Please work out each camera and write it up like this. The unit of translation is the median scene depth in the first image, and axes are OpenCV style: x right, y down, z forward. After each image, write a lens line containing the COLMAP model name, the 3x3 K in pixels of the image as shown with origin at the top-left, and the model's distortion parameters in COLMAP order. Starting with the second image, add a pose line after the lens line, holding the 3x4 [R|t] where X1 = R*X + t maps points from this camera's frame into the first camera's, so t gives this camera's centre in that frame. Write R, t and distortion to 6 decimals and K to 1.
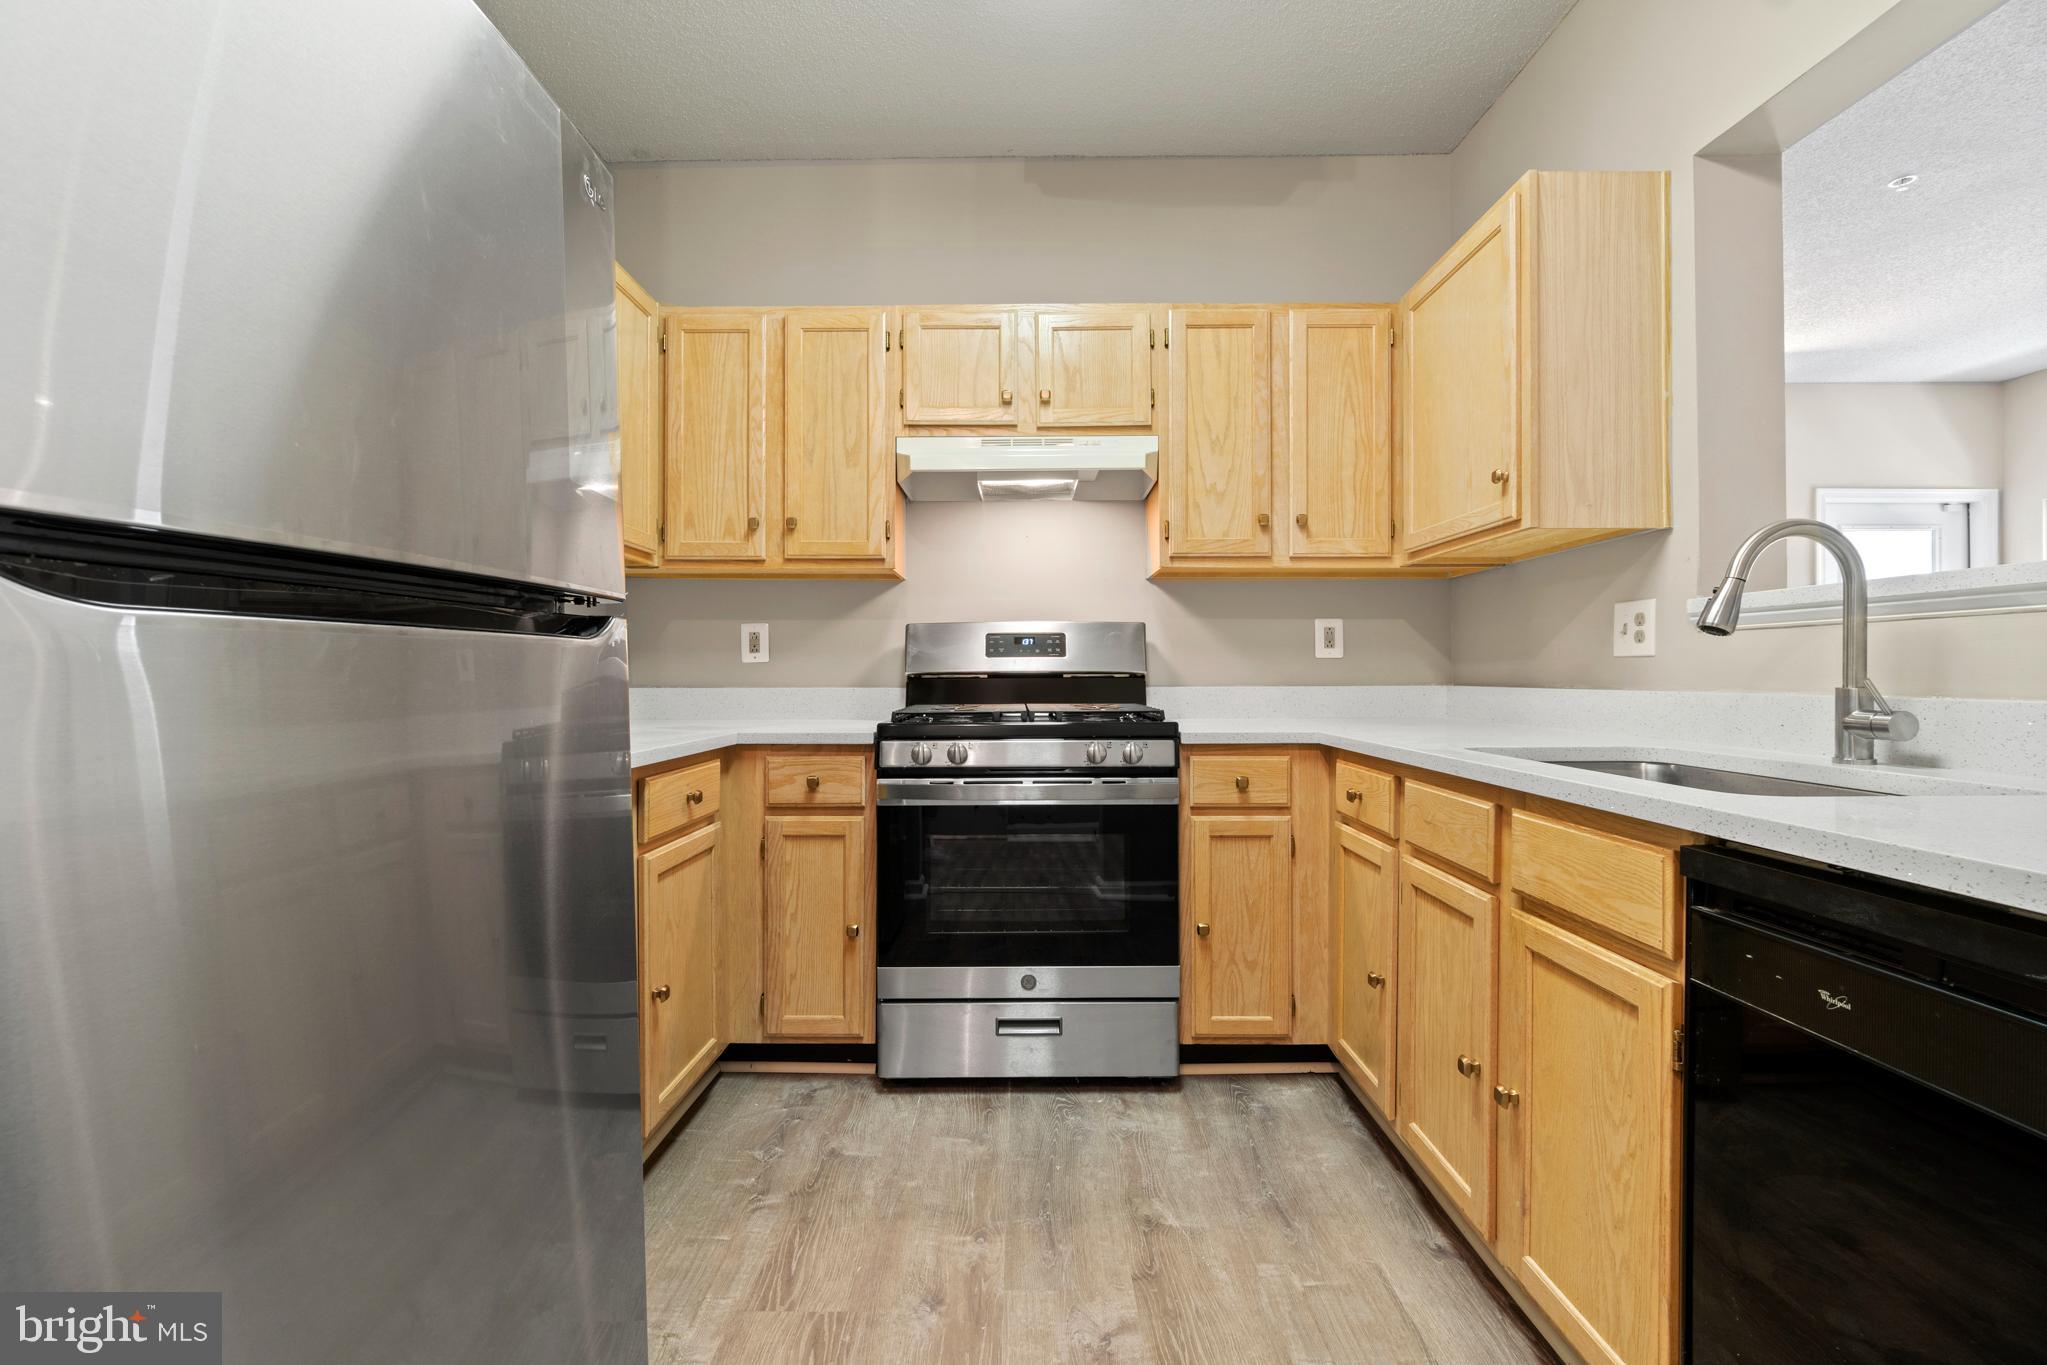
lens RADIAL K [[875.5, 0, 1016.9], [0, 875.5, 676.7], [0, 0, 1]] dist [-0.005529, 0.000434]
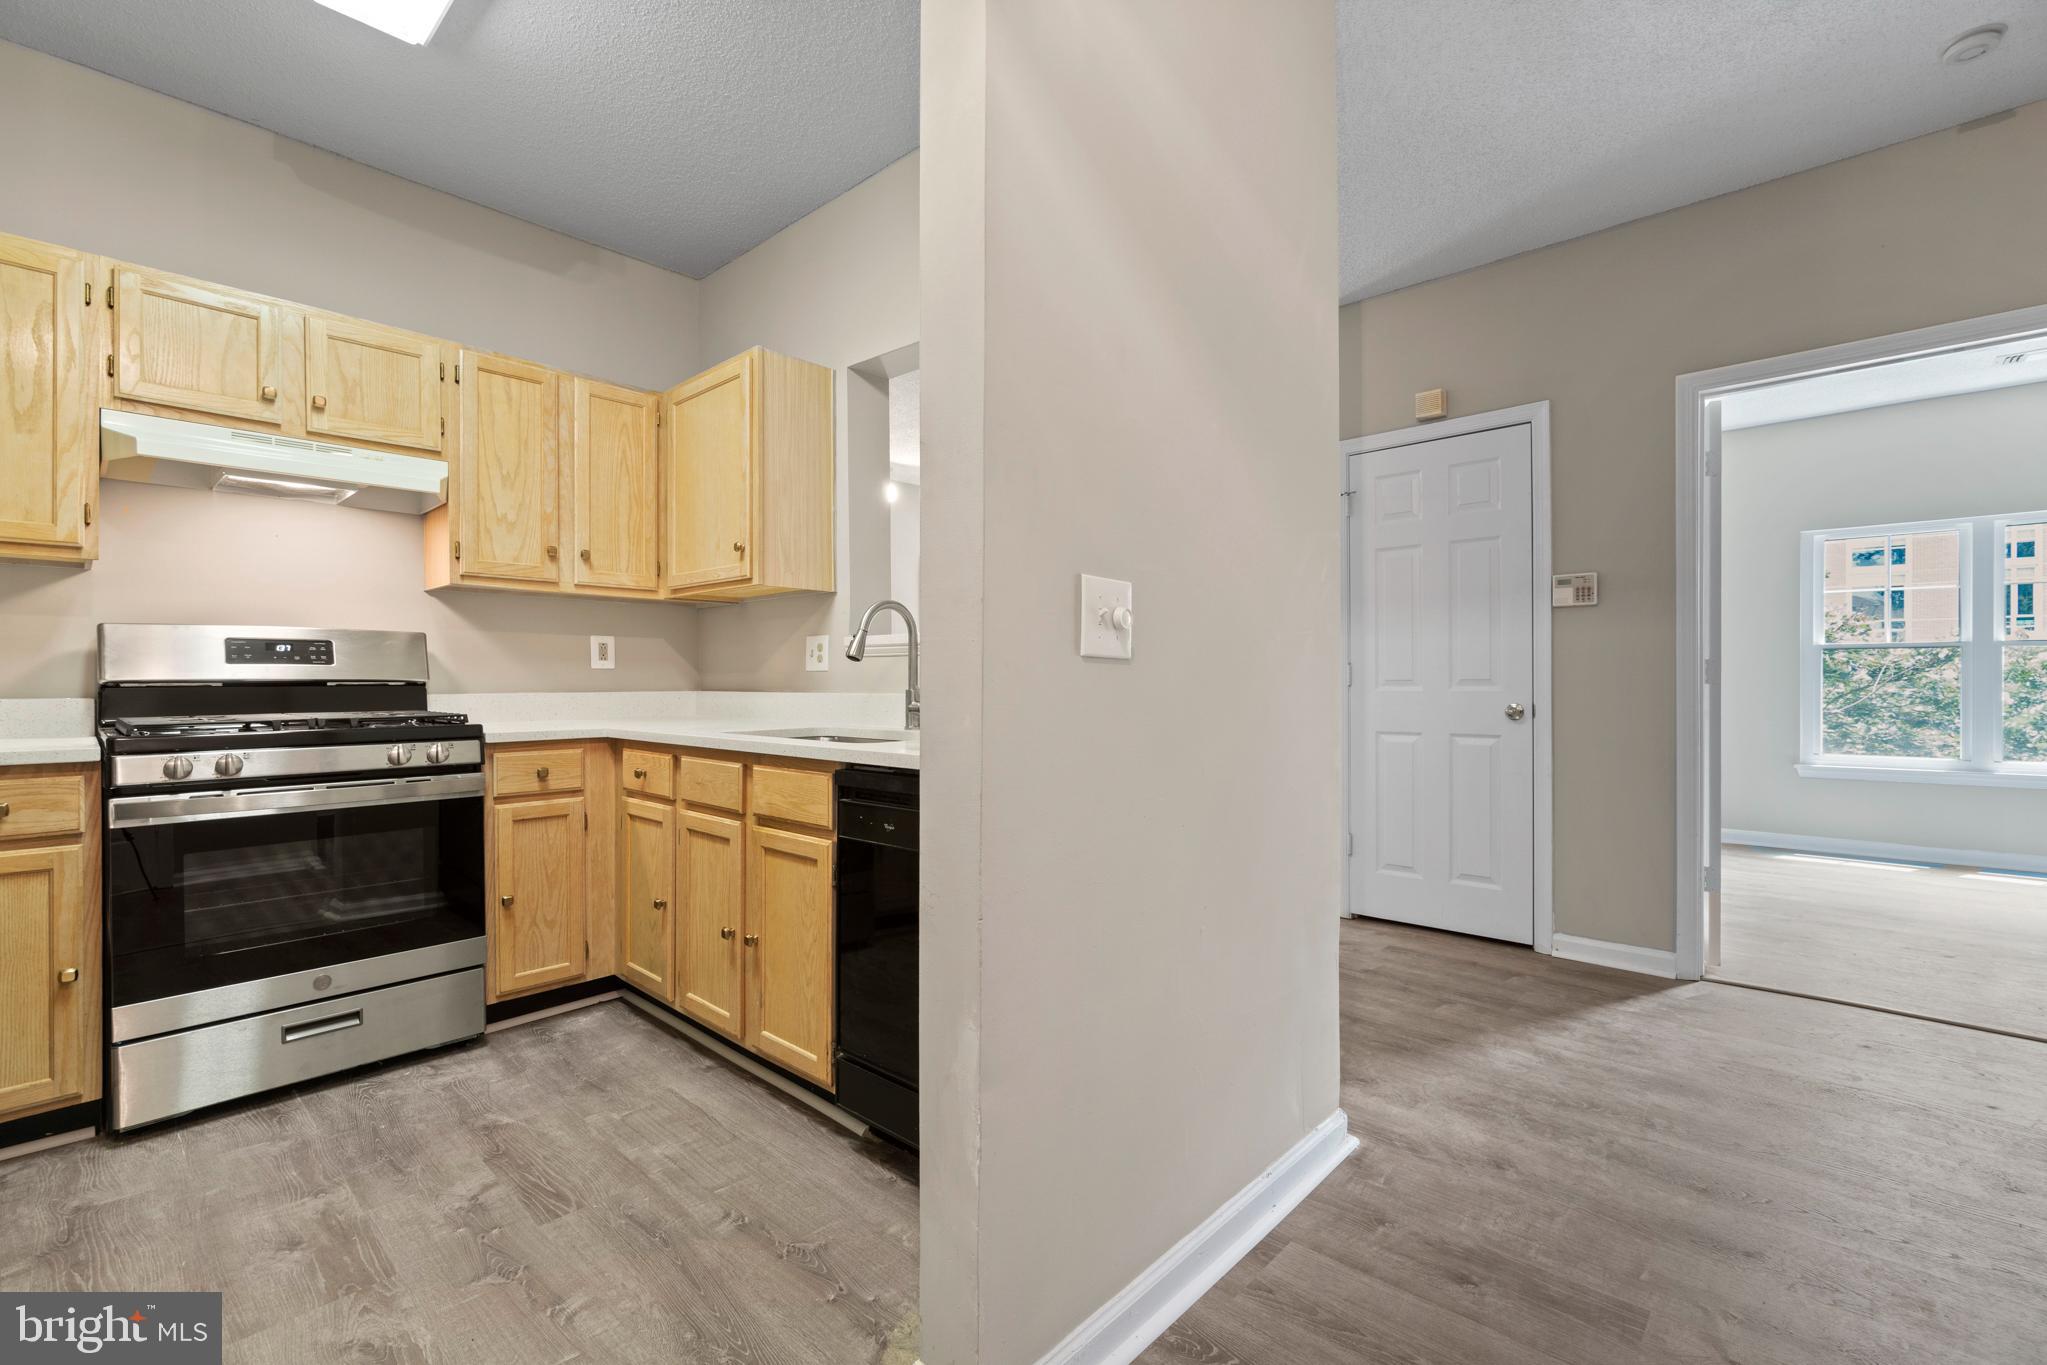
lens RADIAL K [[885.6, 0, 1020.2], [0, 885.6, 686.1], [0, 0, 1]] dist [-0.009164, 0.001238]
pose [[0.669571, -0.003444, 0.742740, -0.201267], [0.001402, 0.999993, 0.003373, -0.001003], [-0.742747, -0.001217, 0.669571, -0.294786]]
